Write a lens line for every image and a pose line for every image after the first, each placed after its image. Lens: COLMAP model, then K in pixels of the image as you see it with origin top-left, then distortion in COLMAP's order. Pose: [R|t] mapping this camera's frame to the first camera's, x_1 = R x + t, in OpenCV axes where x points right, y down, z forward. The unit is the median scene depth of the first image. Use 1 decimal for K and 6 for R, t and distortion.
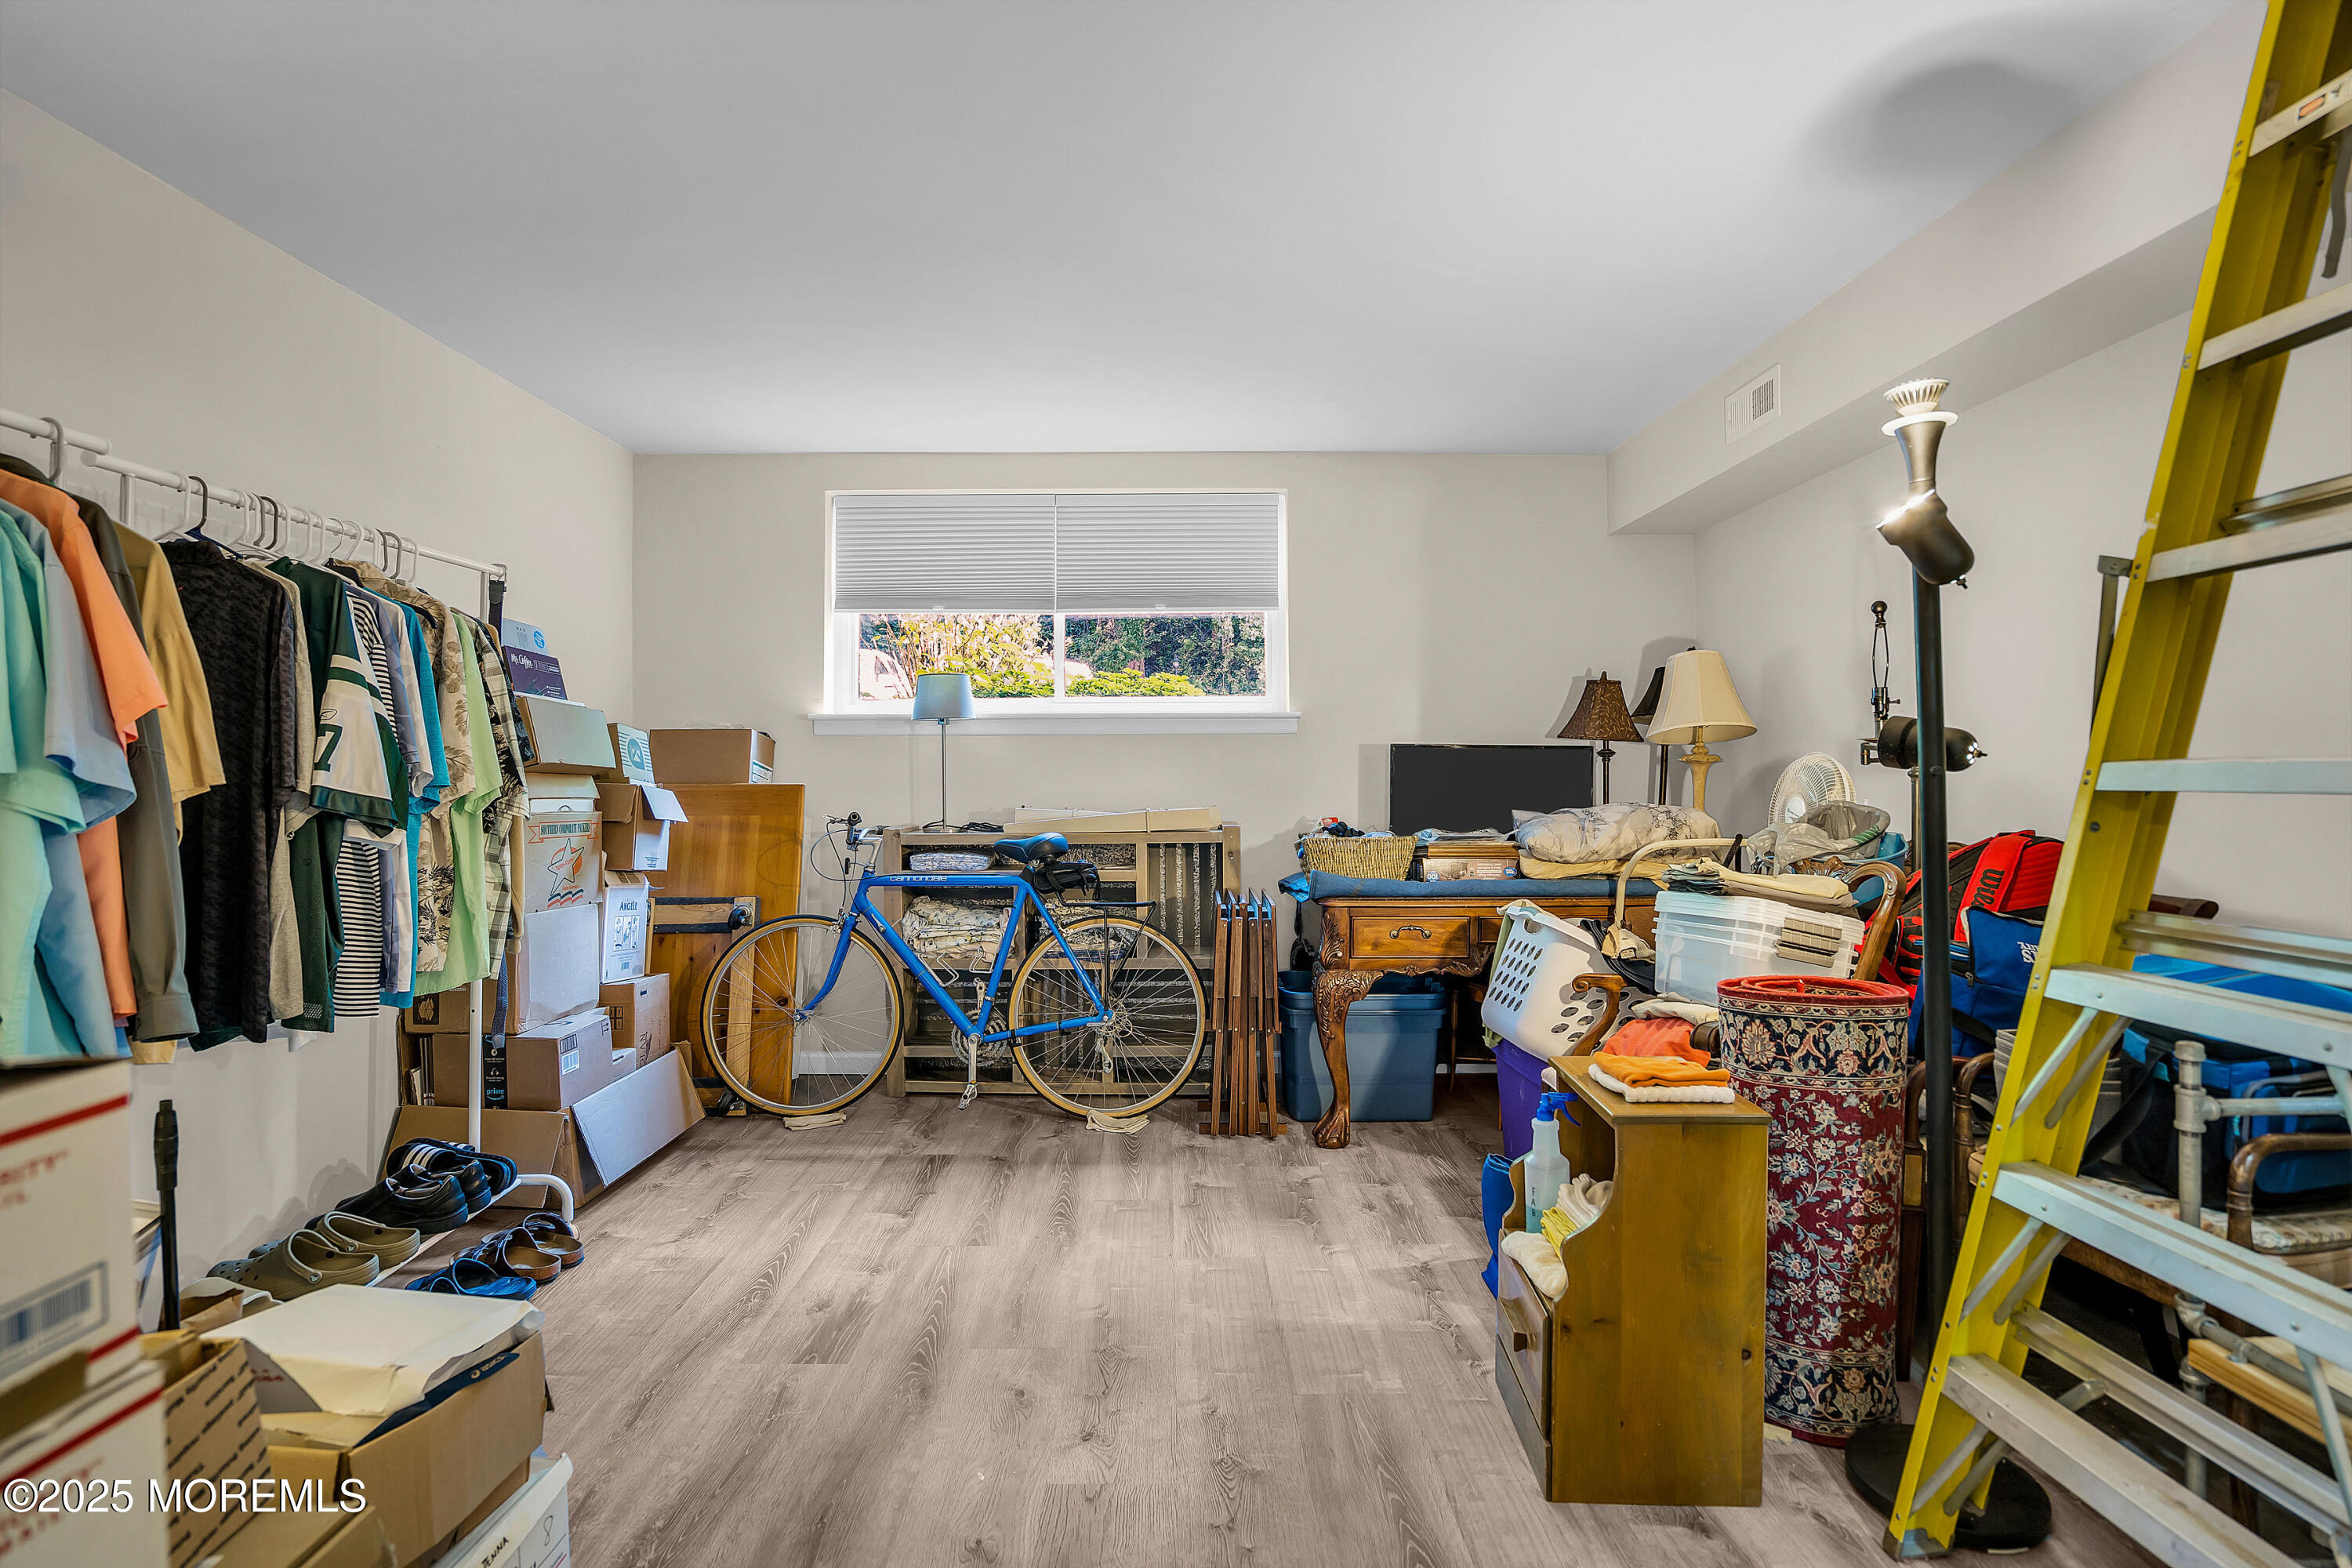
lens RADIAL K [[1103.0, 0, 1183.0], [0, 1103.0, 785.2], [0, 0, 1]] dist [-0.025423, 0.001509]
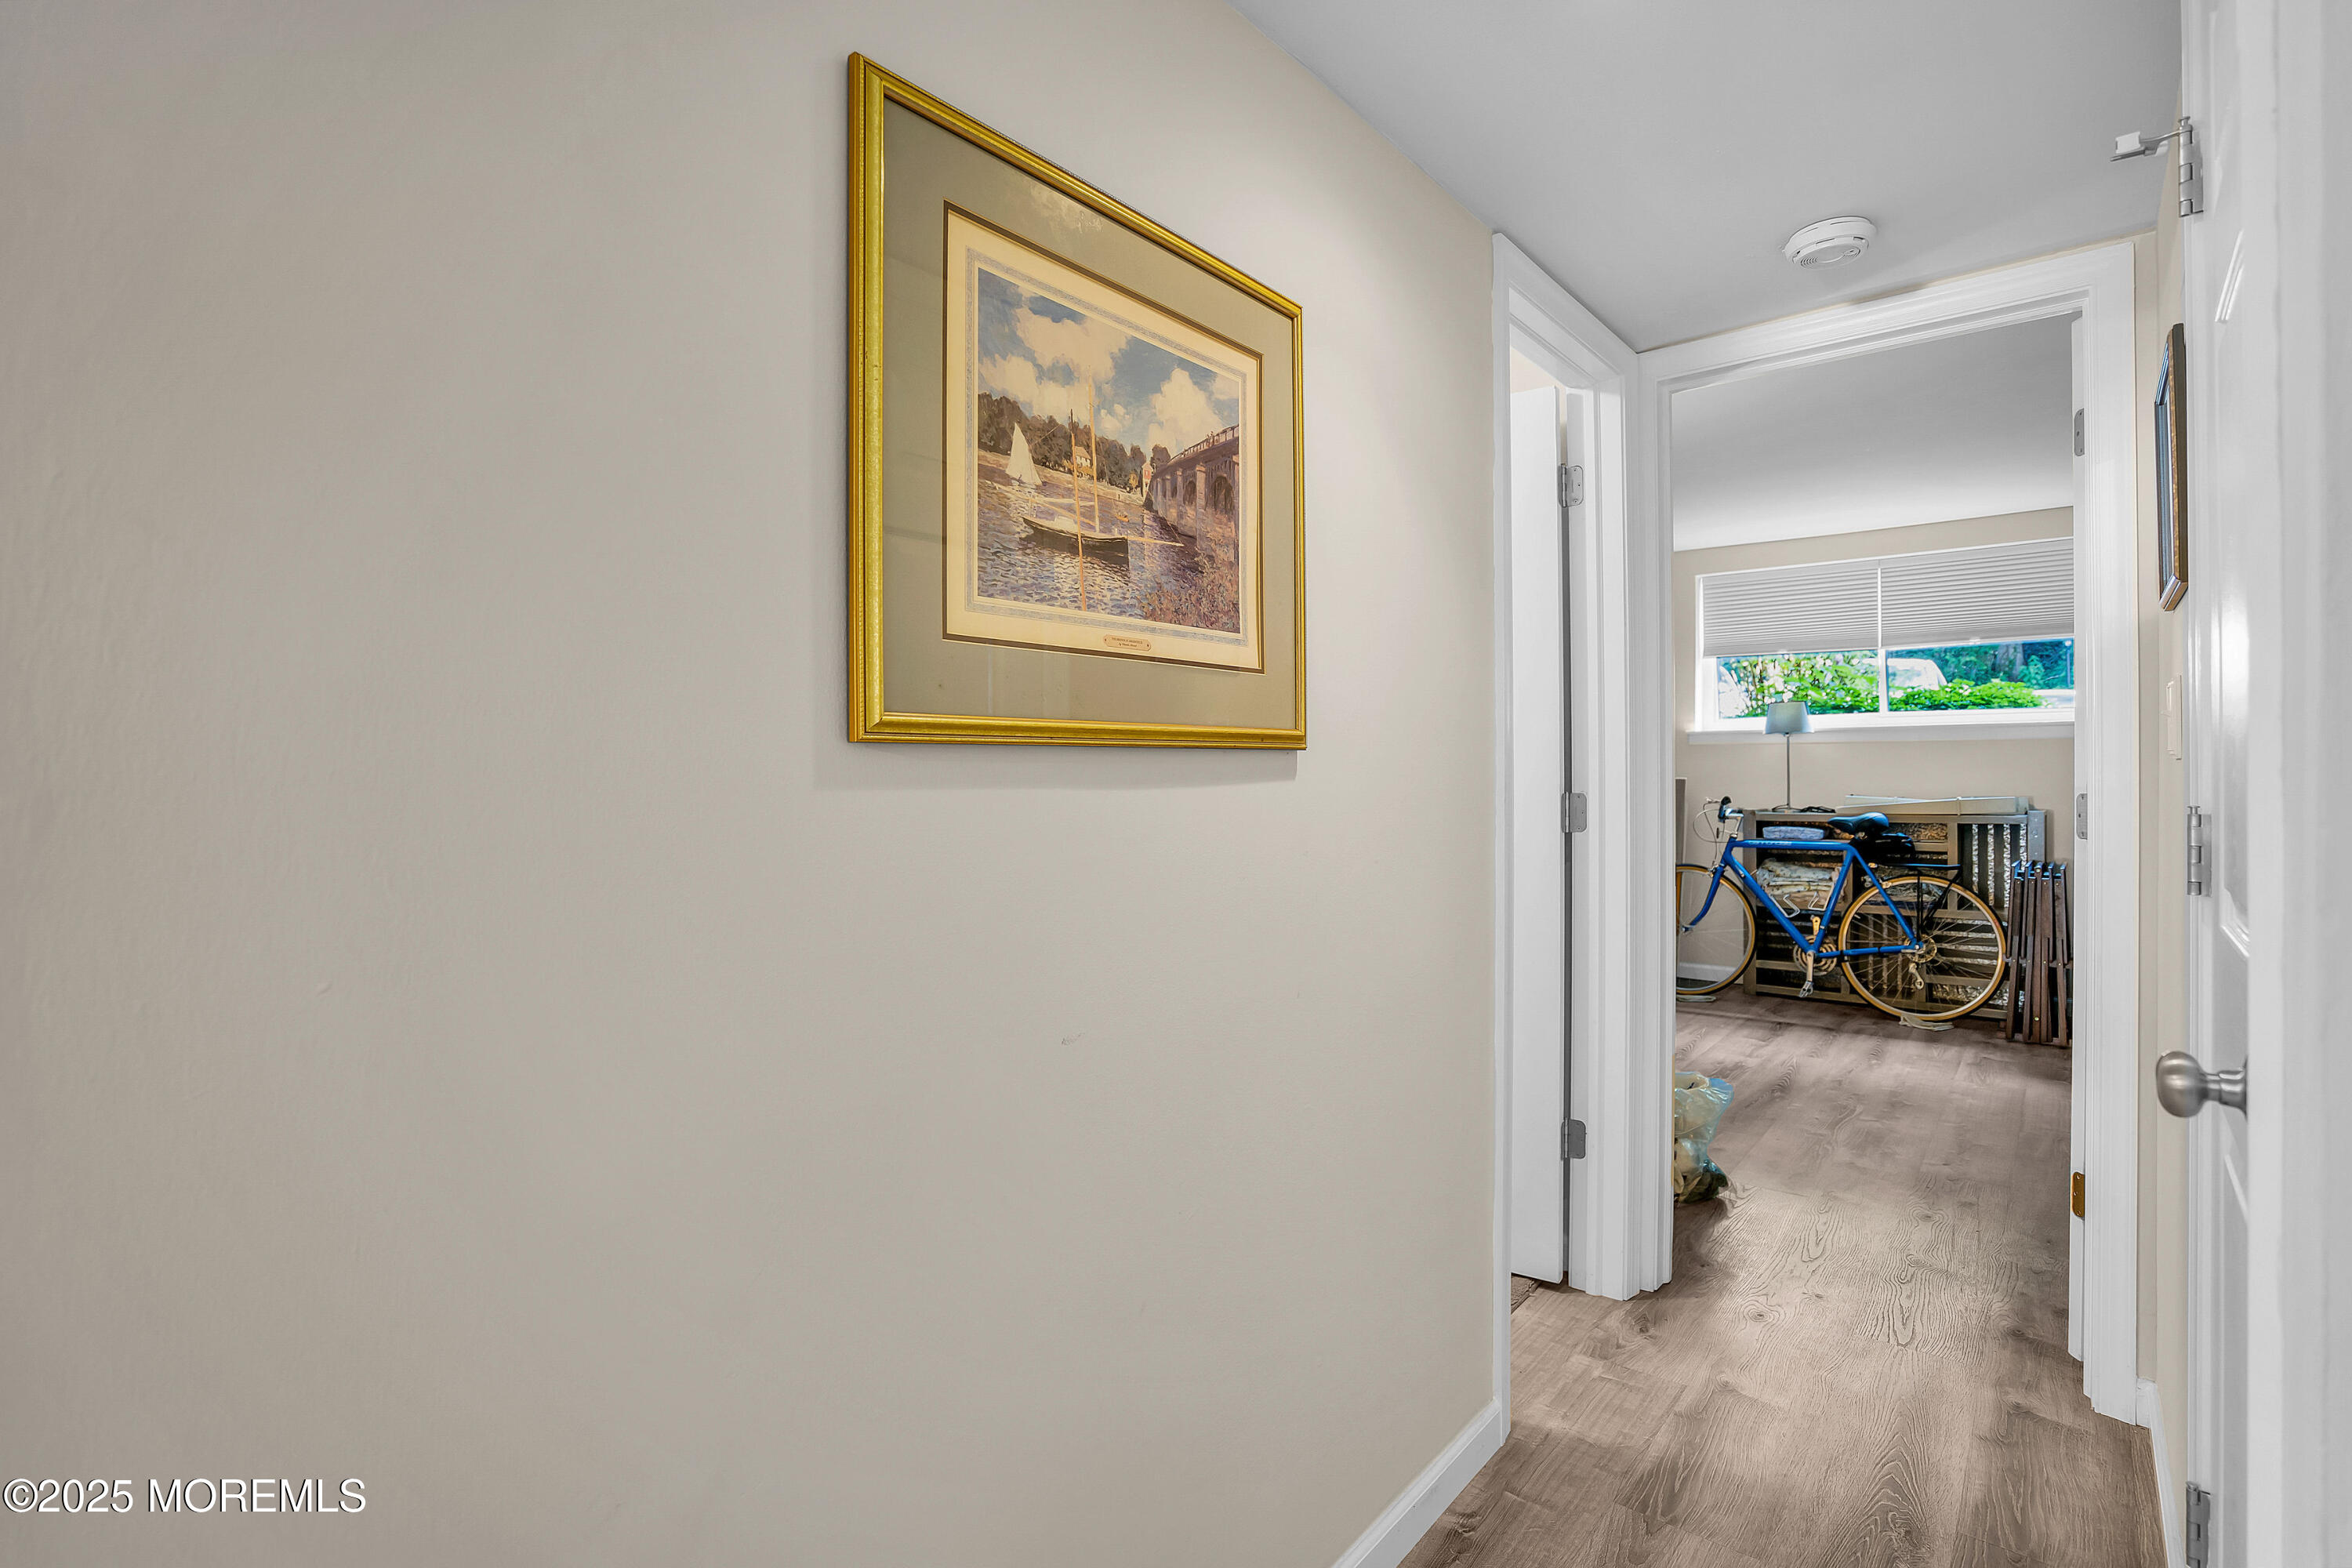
lens RADIAL K [[1103.0, 0, 1186.6], [0, 1103.0, 790.4], [0, 0, 1]] dist [-0.025423, 0.001509]
pose [[0.766298, 0.006842, -0.642449, 0.099326], [-0.005966, 0.999976, 0.003534, 0.014069], [0.642457, 0.001125, 0.766321, -0.604407]]
